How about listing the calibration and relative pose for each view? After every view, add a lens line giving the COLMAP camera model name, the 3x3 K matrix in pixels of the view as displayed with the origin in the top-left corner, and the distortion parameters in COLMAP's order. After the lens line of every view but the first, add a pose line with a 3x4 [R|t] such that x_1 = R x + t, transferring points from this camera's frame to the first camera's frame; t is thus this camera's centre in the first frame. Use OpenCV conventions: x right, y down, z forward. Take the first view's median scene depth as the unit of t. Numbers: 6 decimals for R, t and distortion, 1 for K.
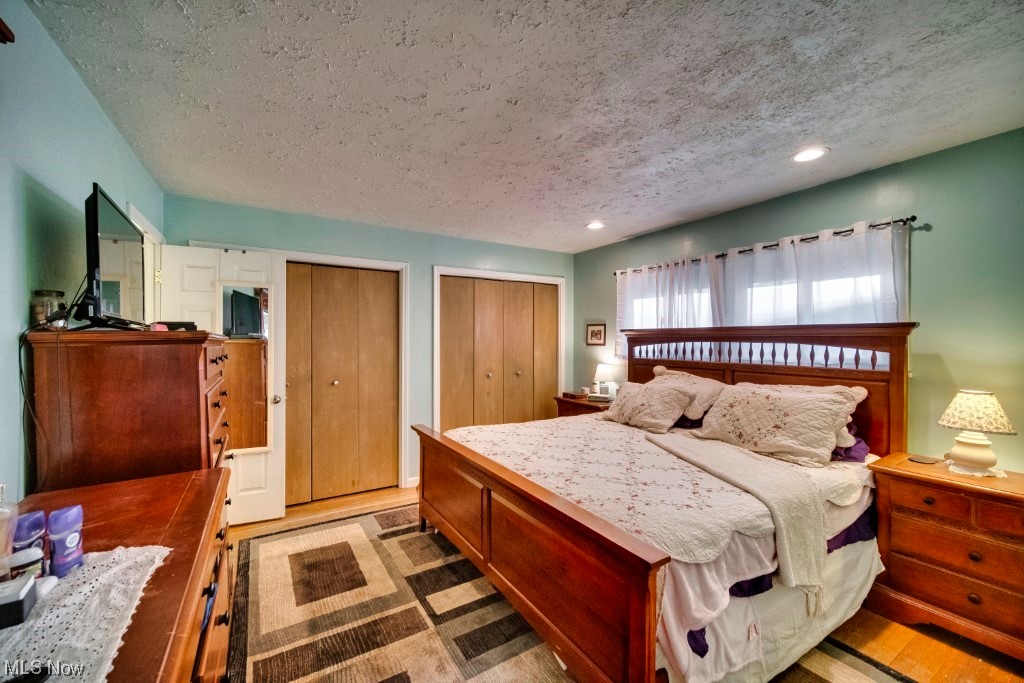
lens RADIAL K [[405.9, 0, 510.2], [0, 405.9, 342.6], [0, 0, 1]] dist [-0.003674, 0.000418]
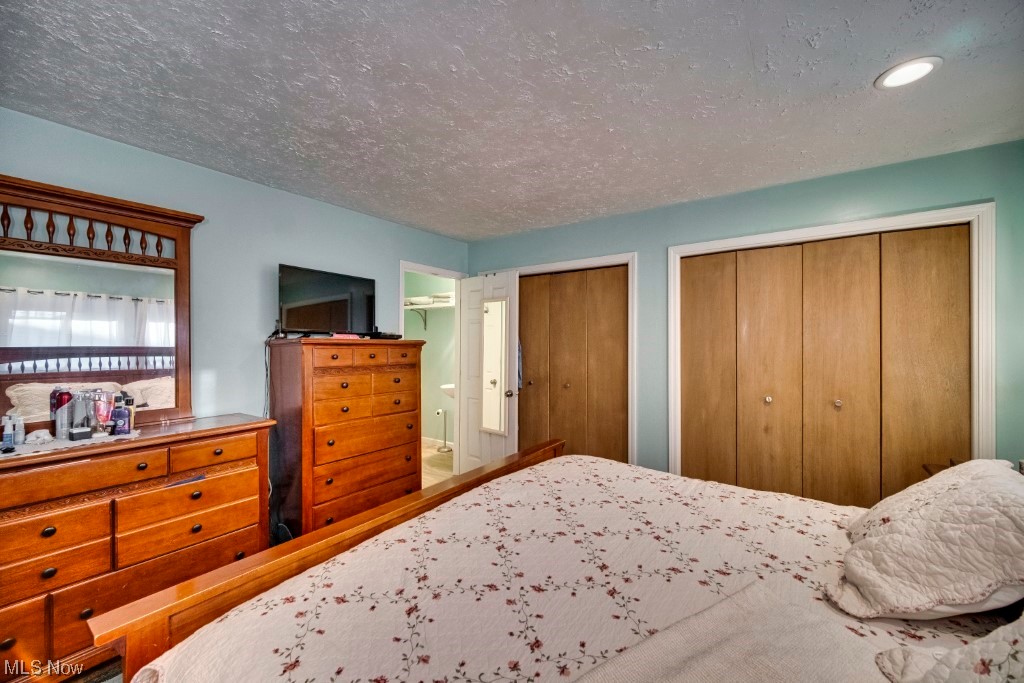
lens RADIAL K [[405.9, 0, 507.9], [0, 405.9, 342.2], [0, 0, 1]] dist [-0.003674, 0.000418]
pose [[0.373222, -0.003197, -0.927737, 0.406806], [-0.006367, 0.999962, -0.006007, -0.002386], [0.927720, 0.008149, 0.373187, 0.421634]]
